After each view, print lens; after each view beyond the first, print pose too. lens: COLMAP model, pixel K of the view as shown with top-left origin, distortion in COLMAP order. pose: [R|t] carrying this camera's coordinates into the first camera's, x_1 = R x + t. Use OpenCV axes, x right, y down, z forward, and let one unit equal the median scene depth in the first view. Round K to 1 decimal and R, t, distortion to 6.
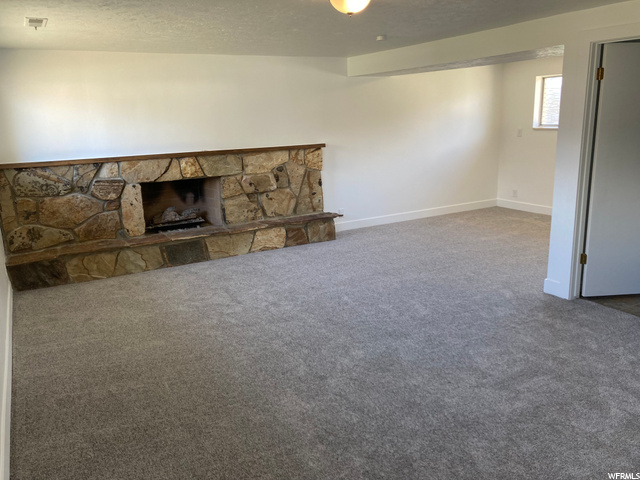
lens RADIAL K [[515.8, 0, 324.8], [0, 515.8, 236.8], [0, 0, 1]] dist [0.012367, -0.004714]
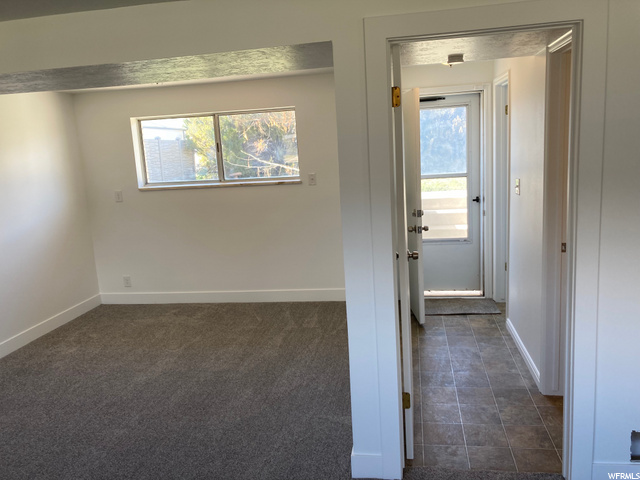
lens RADIAL K [[515.8, 0, 318.4], [0, 515.8, 242.6], [0, 0, 1]] dist [0.012367, -0.004714]
pose [[0.641147, -0.140293, 0.754486, 0.015684], [0.219185, 0.975671, -0.004838, -0.082397], [-0.735452, 0.168473, 0.656298, 0.373264]]
